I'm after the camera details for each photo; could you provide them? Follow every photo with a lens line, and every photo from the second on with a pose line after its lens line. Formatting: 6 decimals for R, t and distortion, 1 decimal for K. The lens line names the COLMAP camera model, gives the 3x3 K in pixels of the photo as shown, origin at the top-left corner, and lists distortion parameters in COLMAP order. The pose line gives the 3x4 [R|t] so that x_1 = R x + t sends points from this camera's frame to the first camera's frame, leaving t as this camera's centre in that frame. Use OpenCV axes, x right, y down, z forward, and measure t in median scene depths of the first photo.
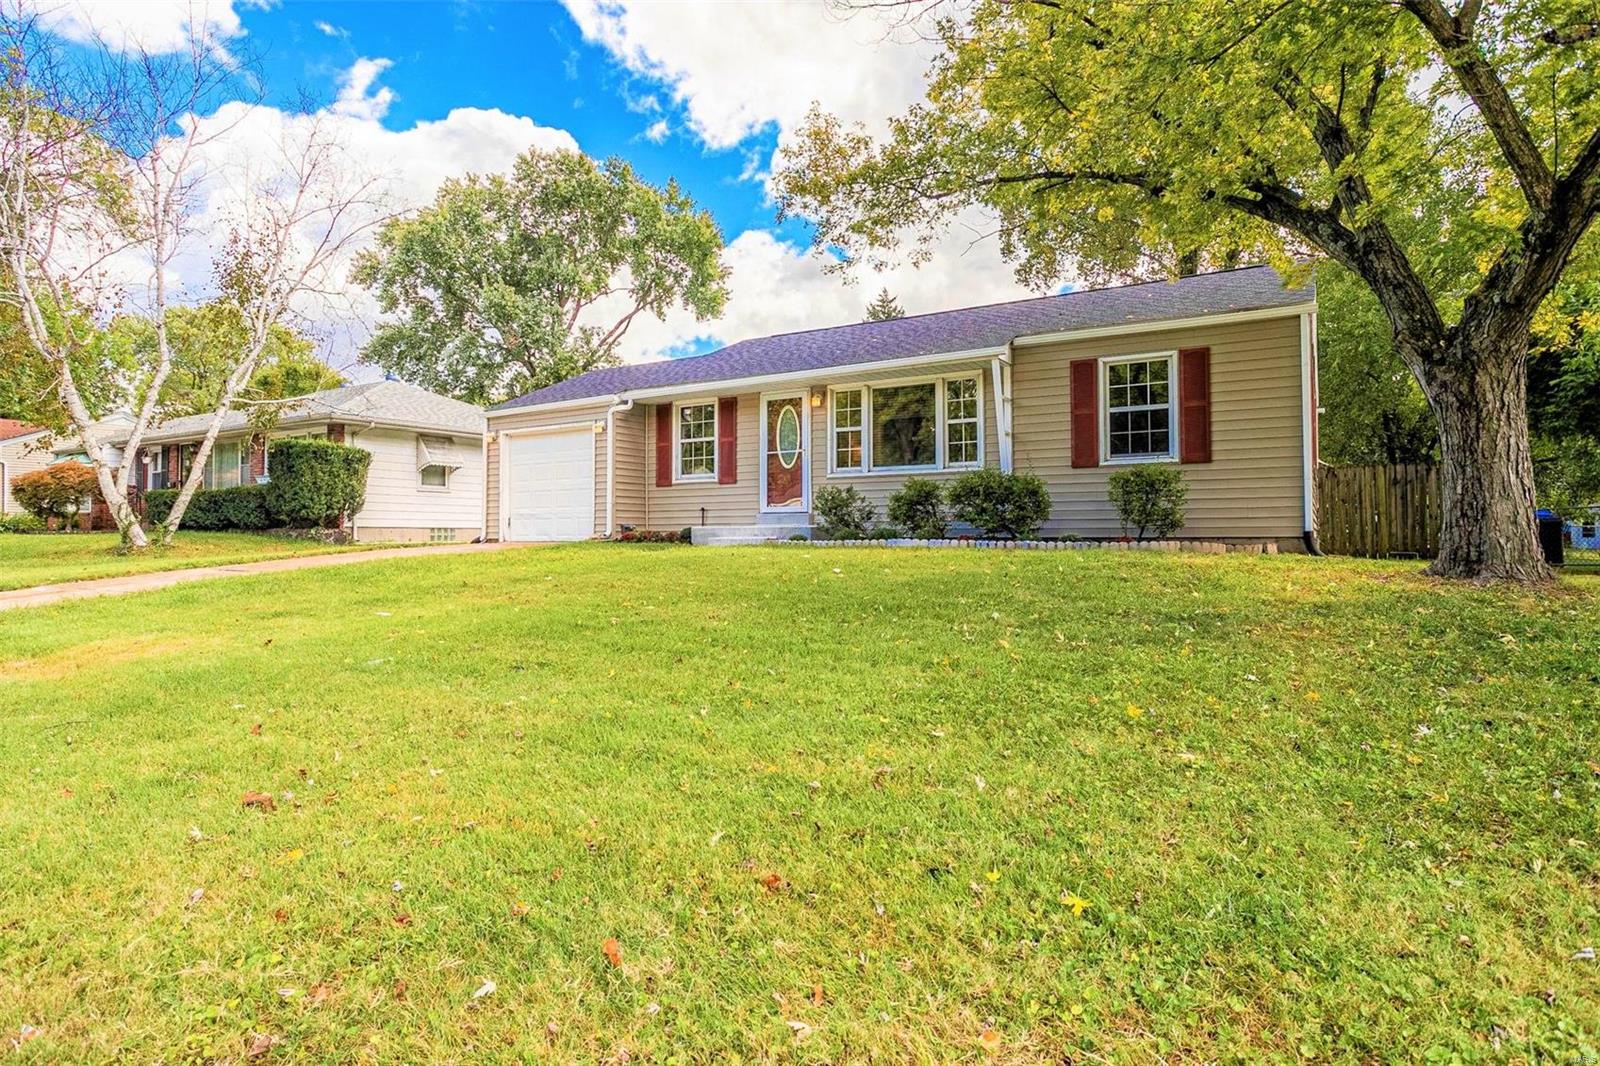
lens RADIAL K [[855.0, 0, 800.0], [0, 855.0, 533.0], [0, 0, 1]] dist [0.012927, 0.000168]
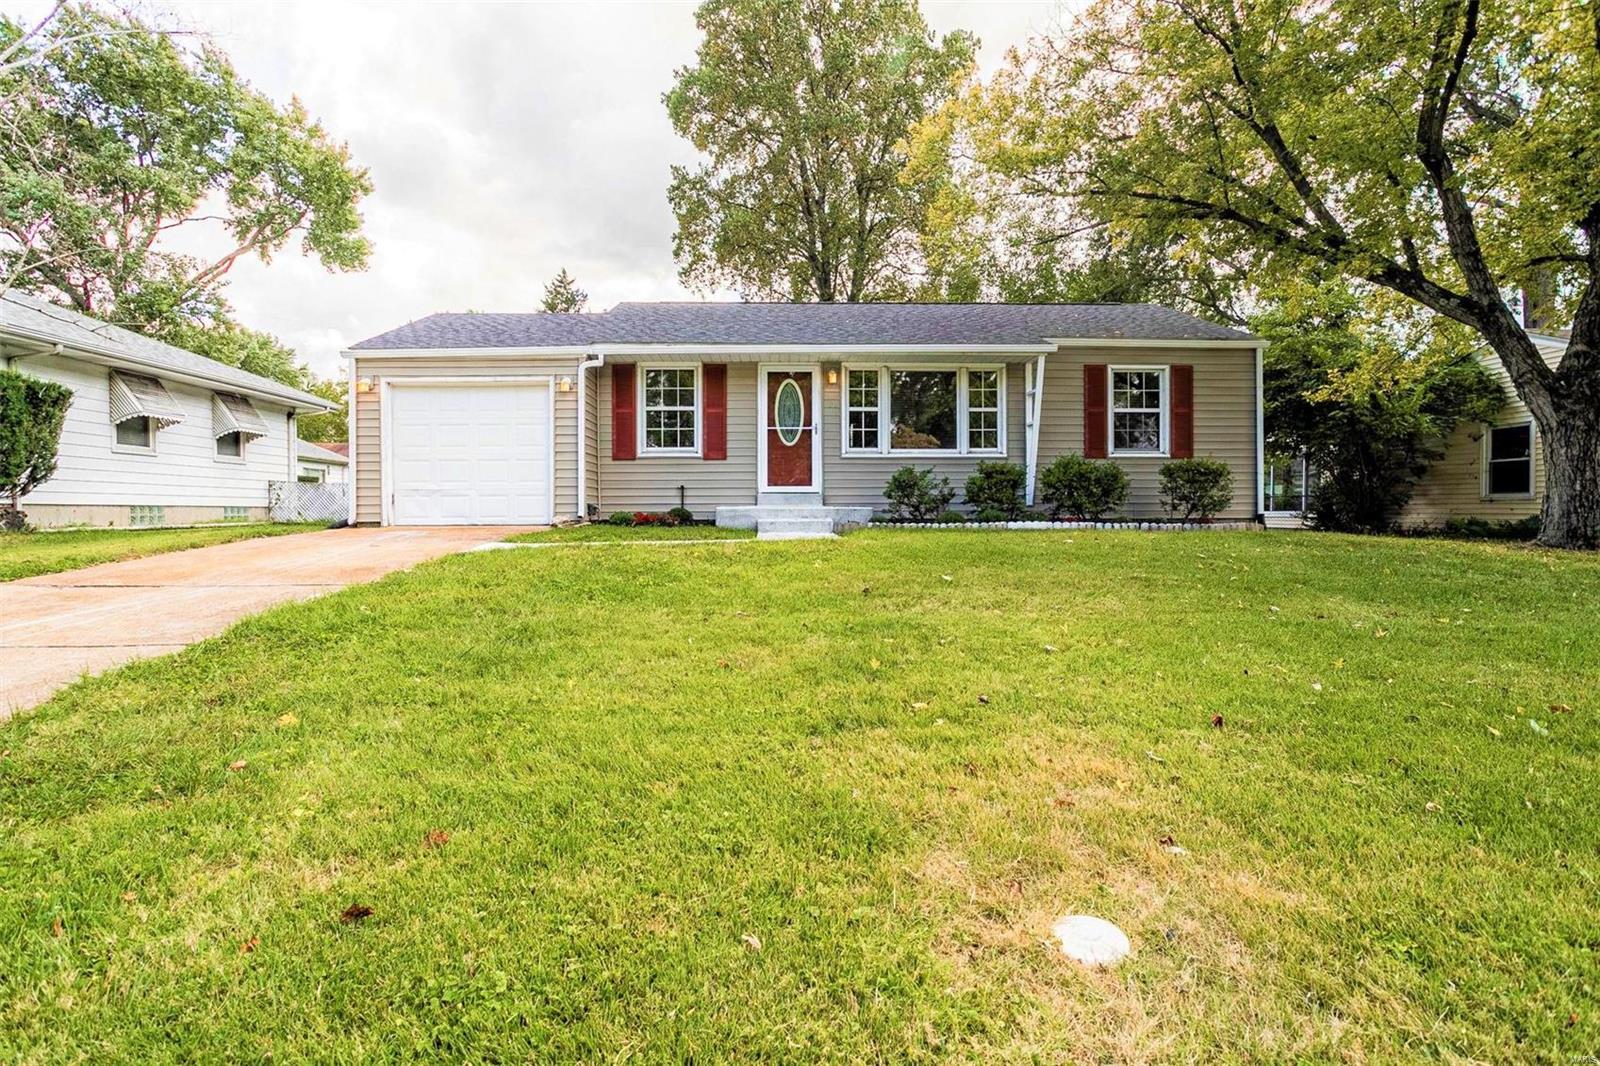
lens RADIAL K [[782.2, 0, 796.6], [0, 782.2, 514.3], [0, 0, 1]] dist [-0.021502, 0.014010]
pose [[0.852323, 0.003441, 0.523004, -0.441050], [-0.003572, 0.999993, -0.000760, -0.000022], [-0.523003, -0.001220, 0.852330, 0.255801]]
